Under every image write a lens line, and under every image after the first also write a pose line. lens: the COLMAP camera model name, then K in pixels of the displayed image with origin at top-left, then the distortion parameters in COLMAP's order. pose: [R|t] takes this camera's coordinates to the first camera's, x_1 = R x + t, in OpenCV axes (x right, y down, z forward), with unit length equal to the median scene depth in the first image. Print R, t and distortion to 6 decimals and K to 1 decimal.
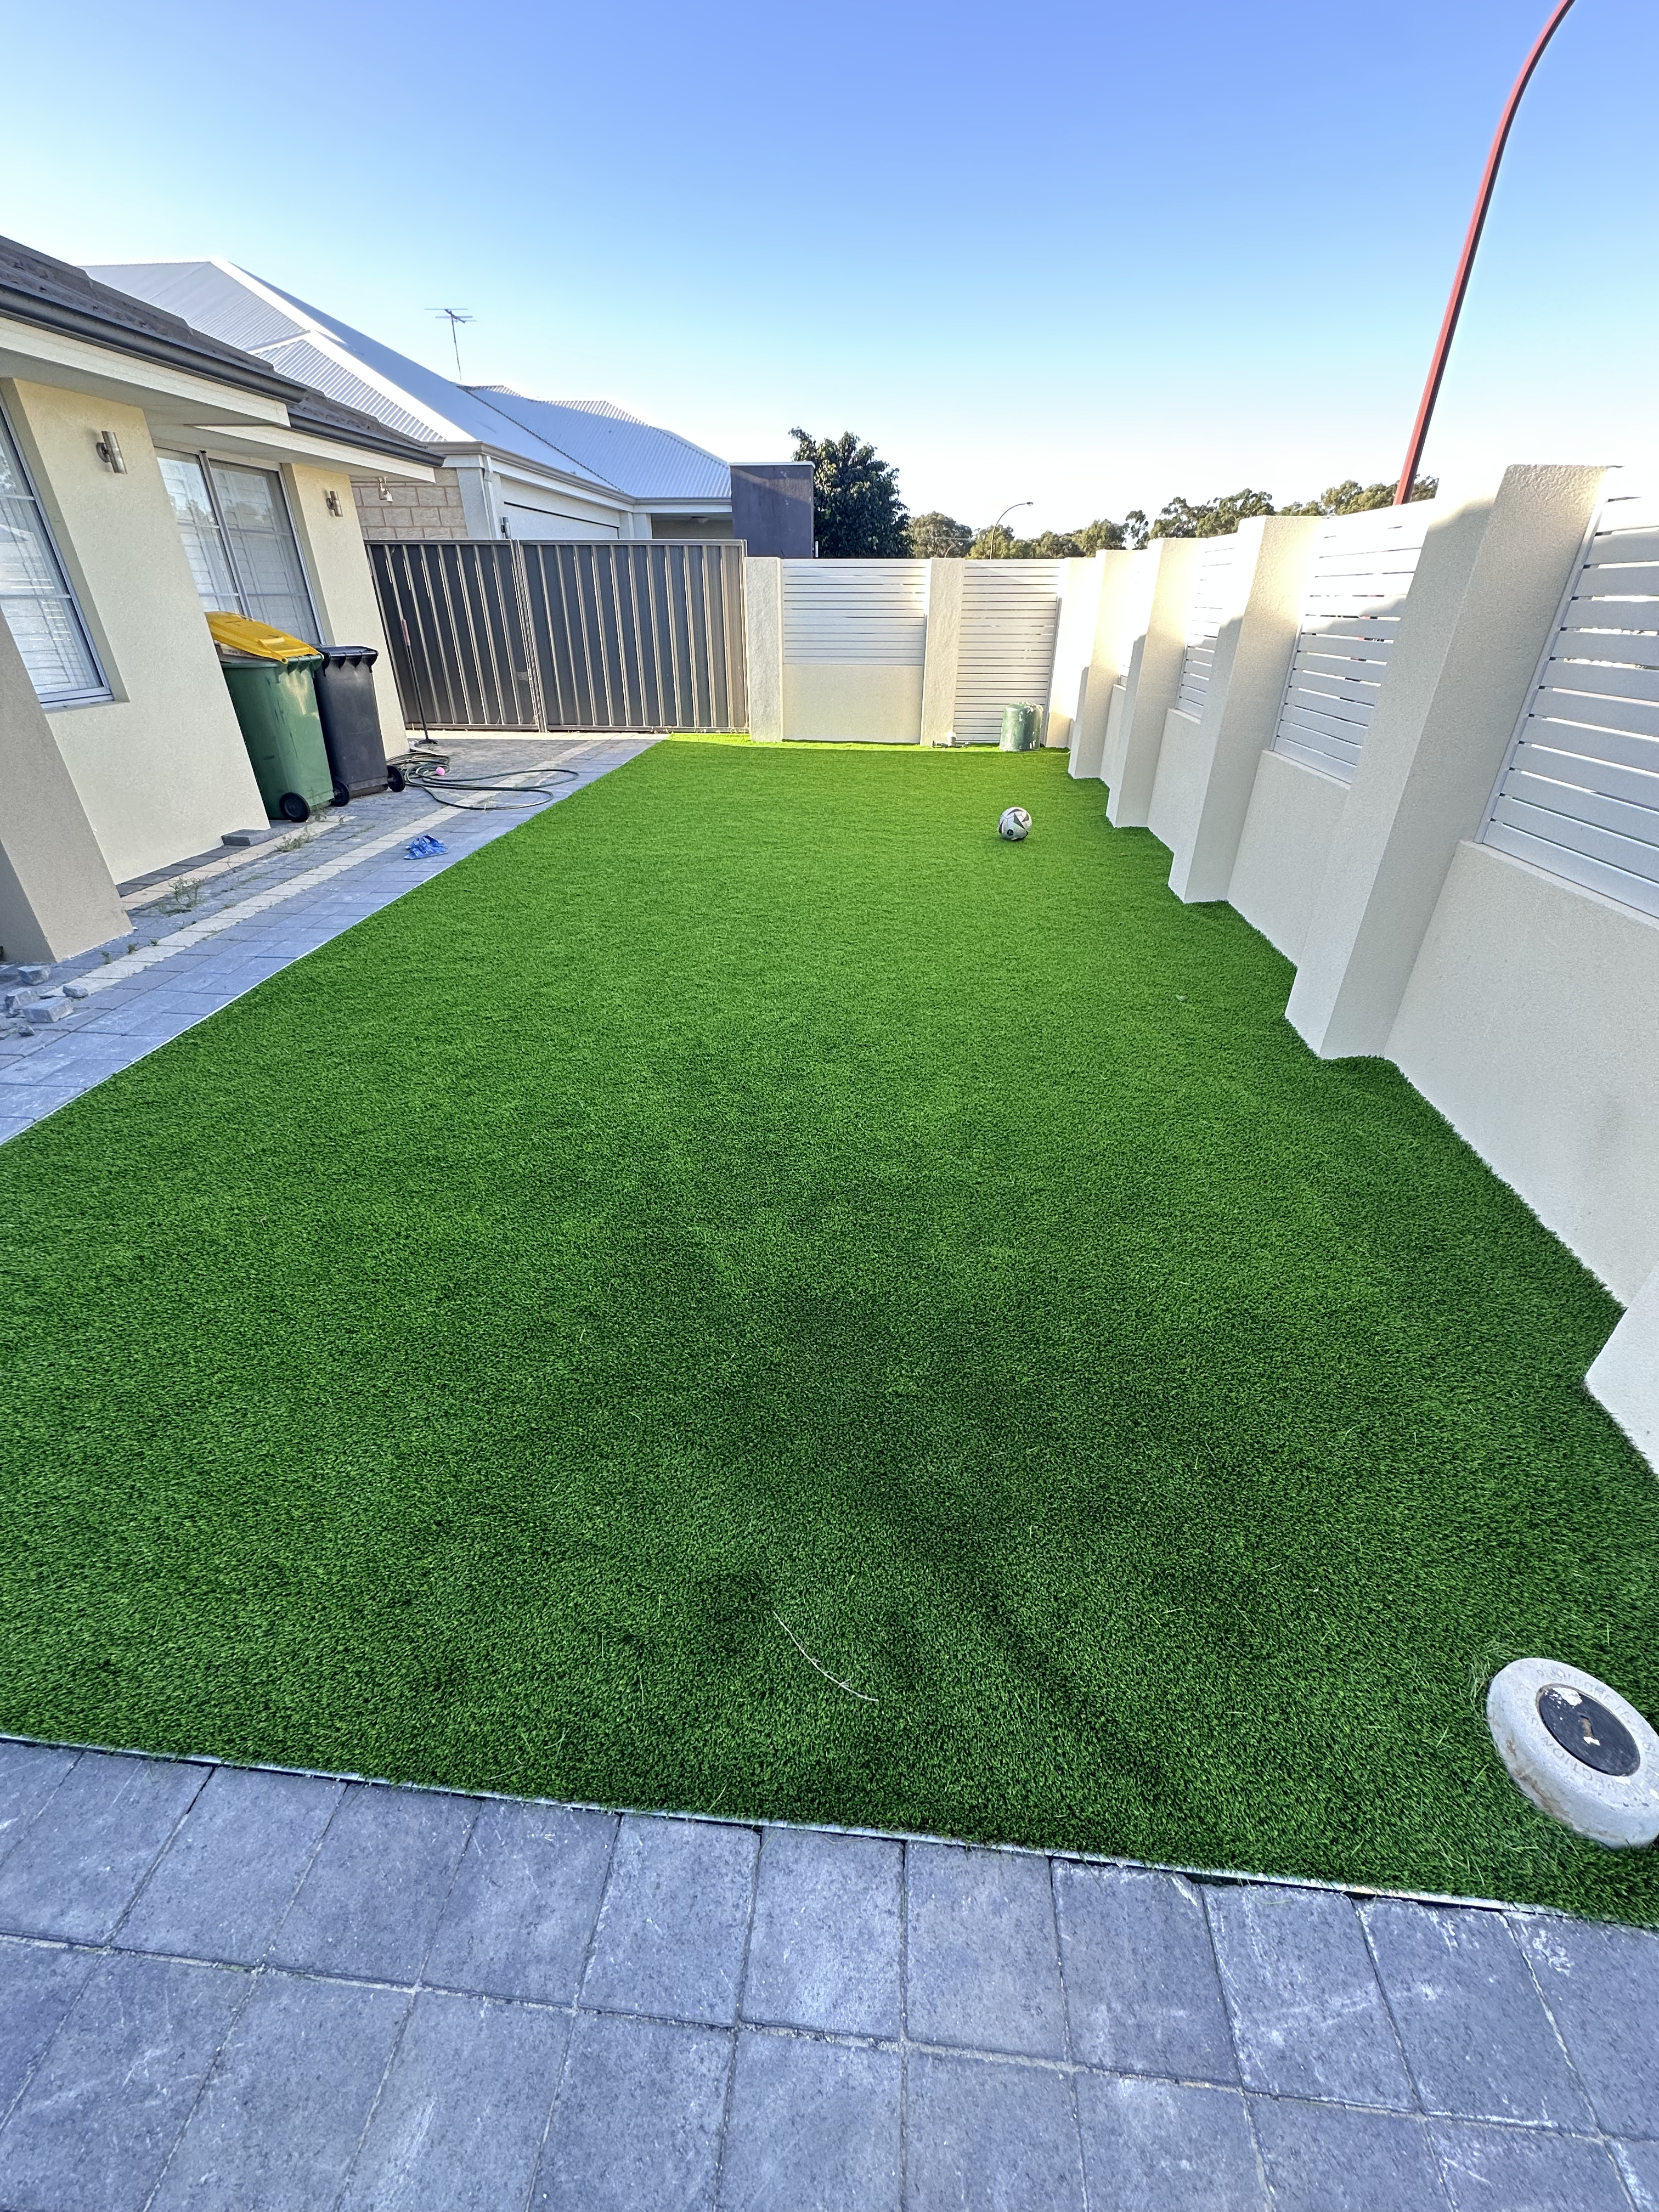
lens RADIAL K [[883.6, 0, 823.1], [0, 883.6, 1105.0], [0, 0, 1]] dist [-0.001685, 0.000734]
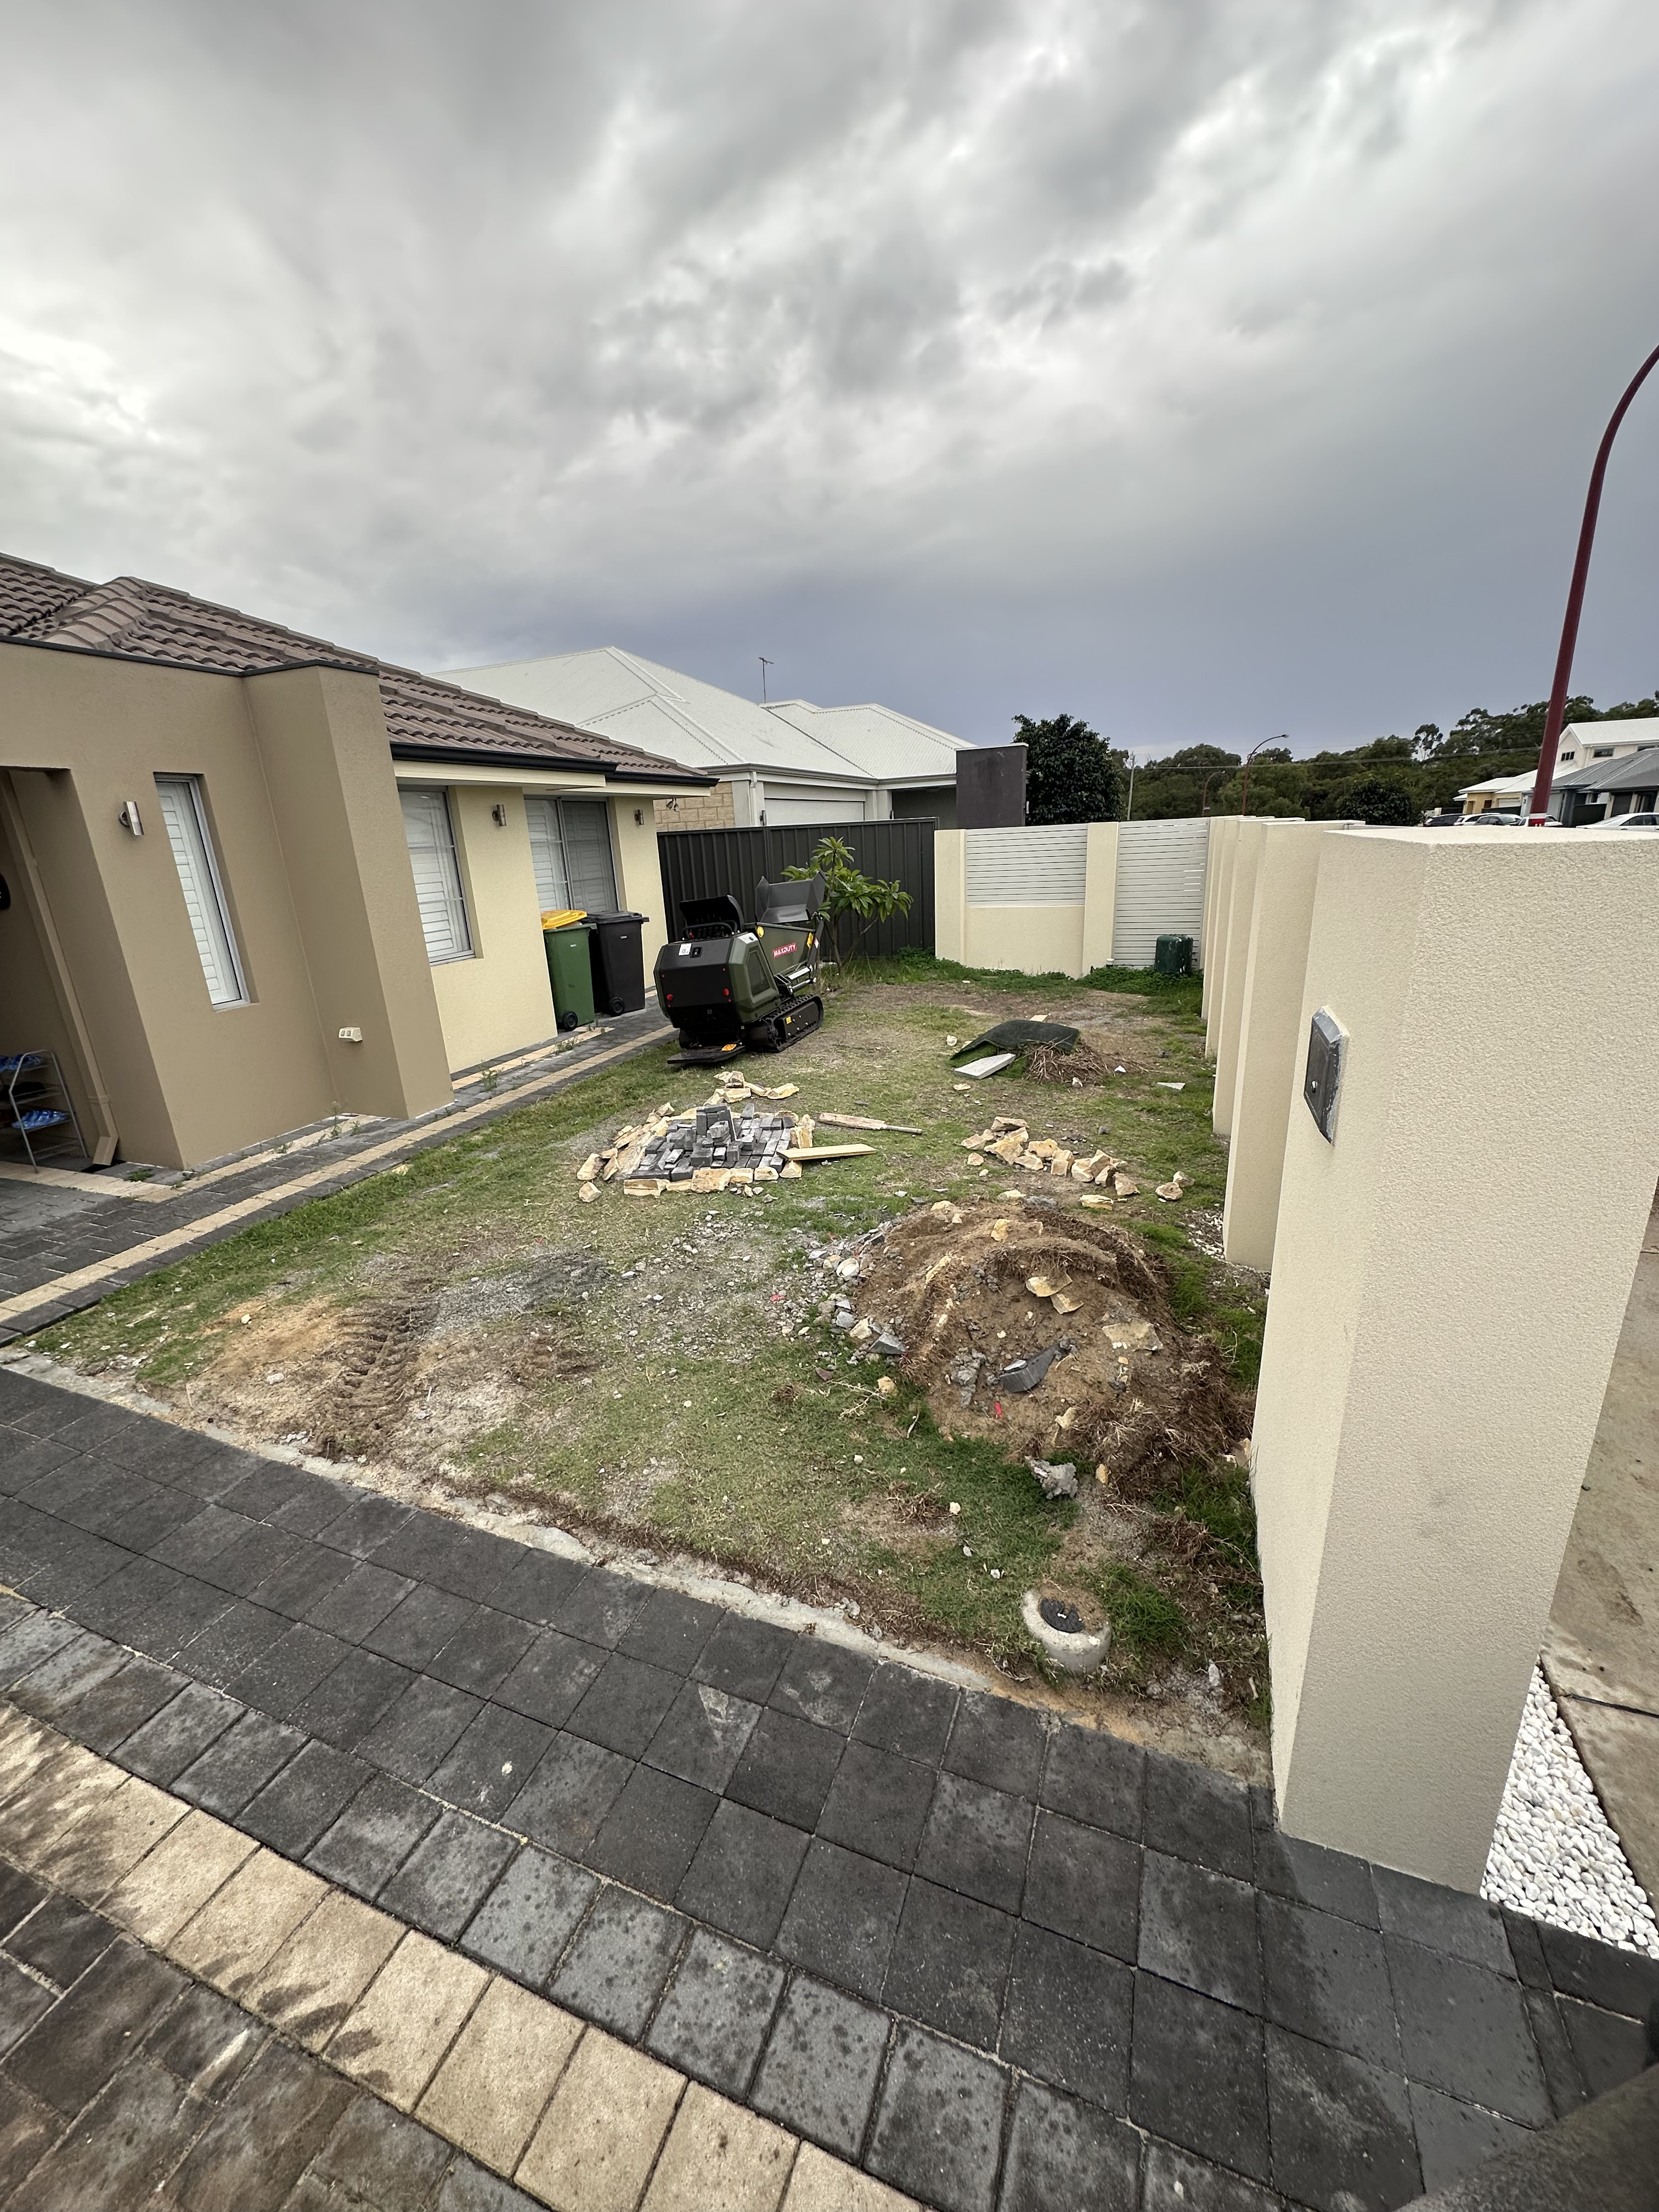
lens RADIAL K [[883.6, 0, 816.4], [0, 883.6, 1100.7], [0, 0, 1]] dist [-0.001685, 0.000734]
pose [[0.954548, 0.034346, -0.296073, 0.189443], [-0.098965, 0.973507, -0.206133, 0.038385], [0.281149, 0.226065, 0.932658, -0.177523]]
